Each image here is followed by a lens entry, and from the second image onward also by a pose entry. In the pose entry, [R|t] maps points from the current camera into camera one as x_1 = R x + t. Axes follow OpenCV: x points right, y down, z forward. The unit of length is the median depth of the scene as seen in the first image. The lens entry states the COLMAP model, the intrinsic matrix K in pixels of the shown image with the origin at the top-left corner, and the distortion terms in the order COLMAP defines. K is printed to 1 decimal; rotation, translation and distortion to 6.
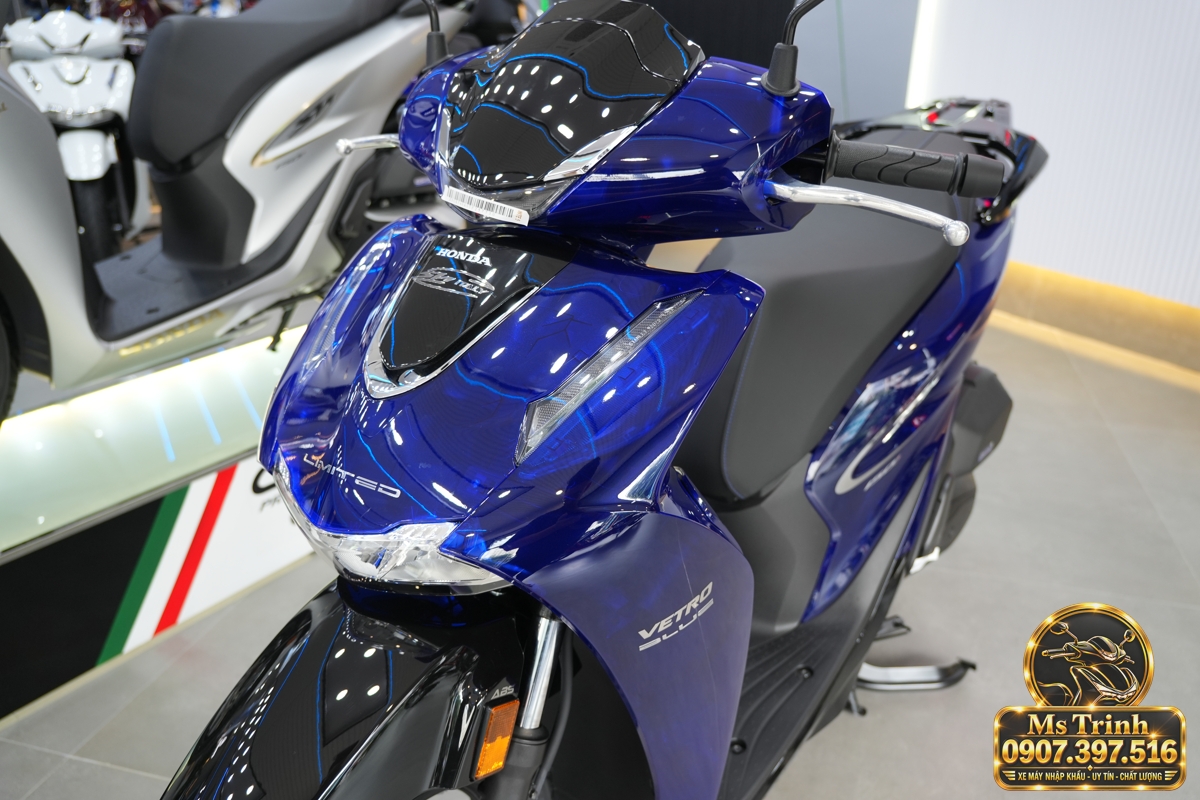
lens RADIAL K [[926.9, 0, 600.0], [0, 926.9, 400.0], [0, 0, 1]] dist [-0.006764, -0.001508]
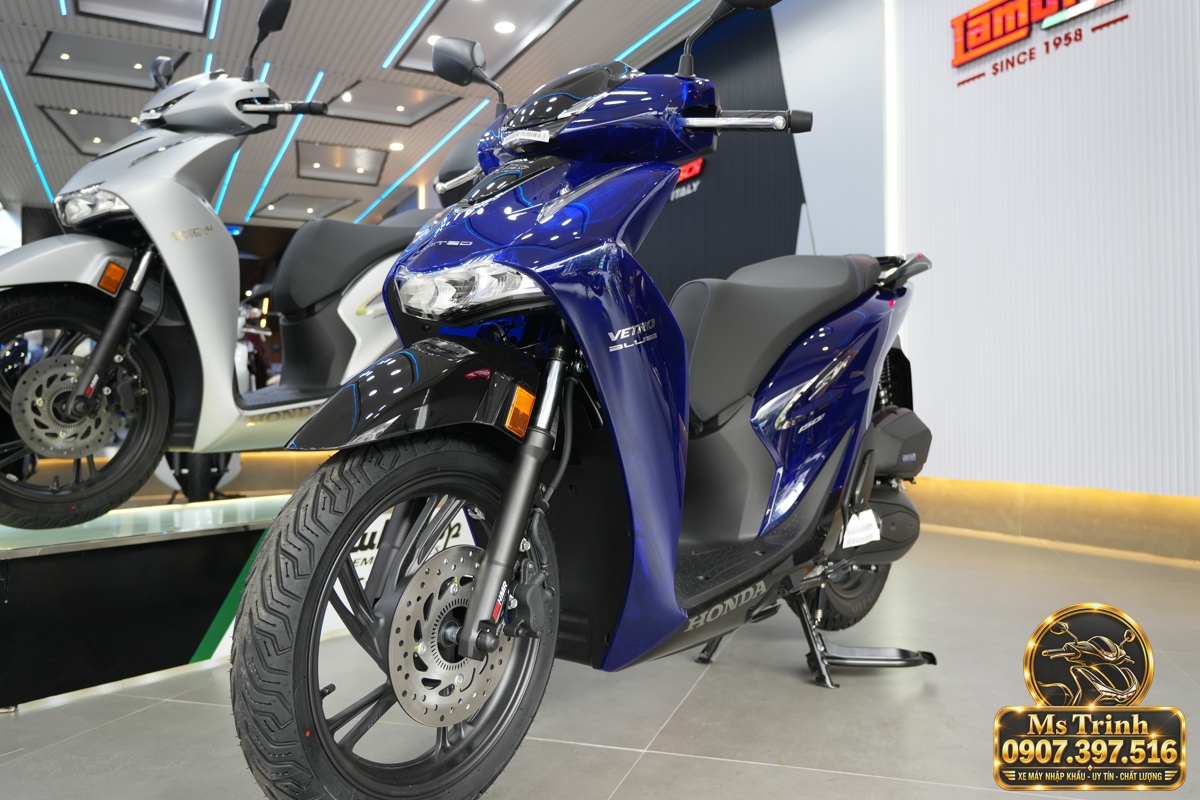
lens RADIAL K [[939.1, 0, 600.0], [0, 939.1, 400.0], [0, 0, 1]] dist [-0.007831, -0.002440]
pose [[0.998864, -0.015449, -0.045067, 0.096028], [-0.003770, 0.917366, -0.398028, 0.980166], [0.047492, 0.397746, 0.916266, -0.468002]]
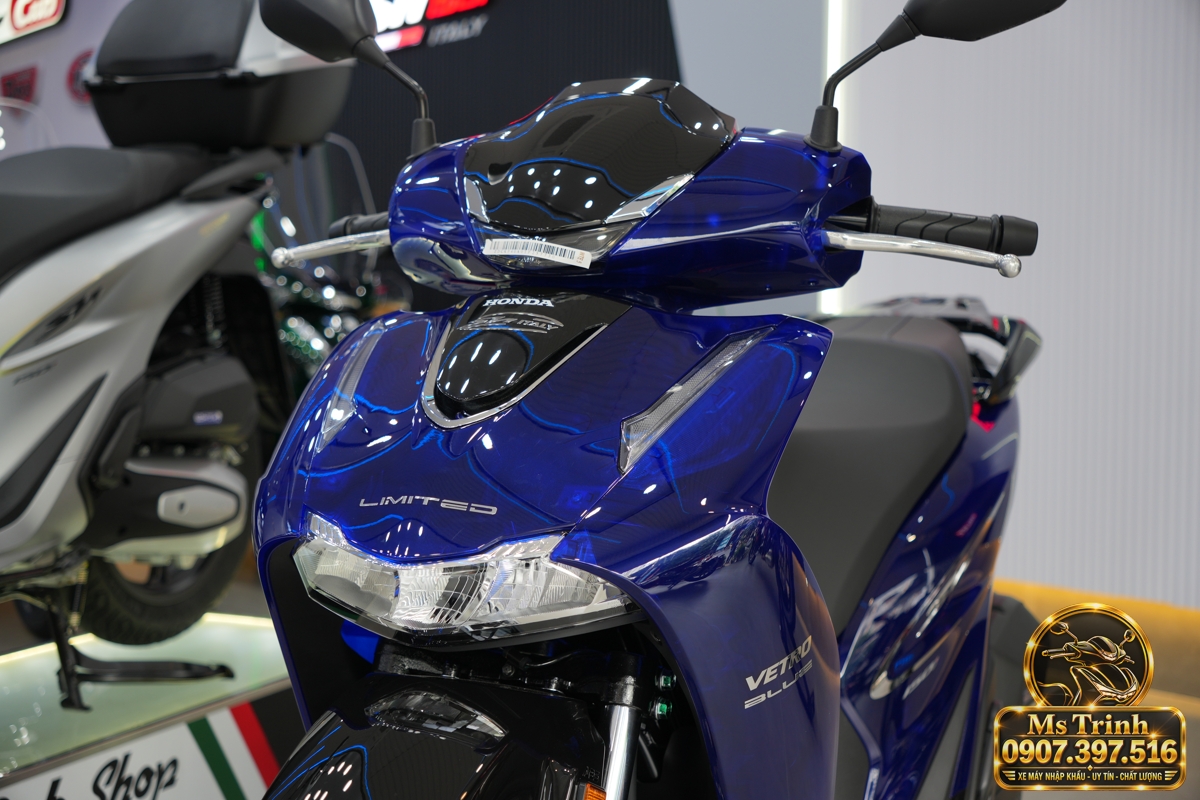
lens RADIAL K [[1593.8, 0, 600.0], [0, 1593.8, 400.0], [0, 0, 1]] dist [0.047978, 0.023347]
pose [[0.979840, -0.004014, 0.199744, -0.386441], [0.071820, 0.940039, -0.333418, 0.479475], [-0.186429, 0.341042, 0.921376, -0.469446]]
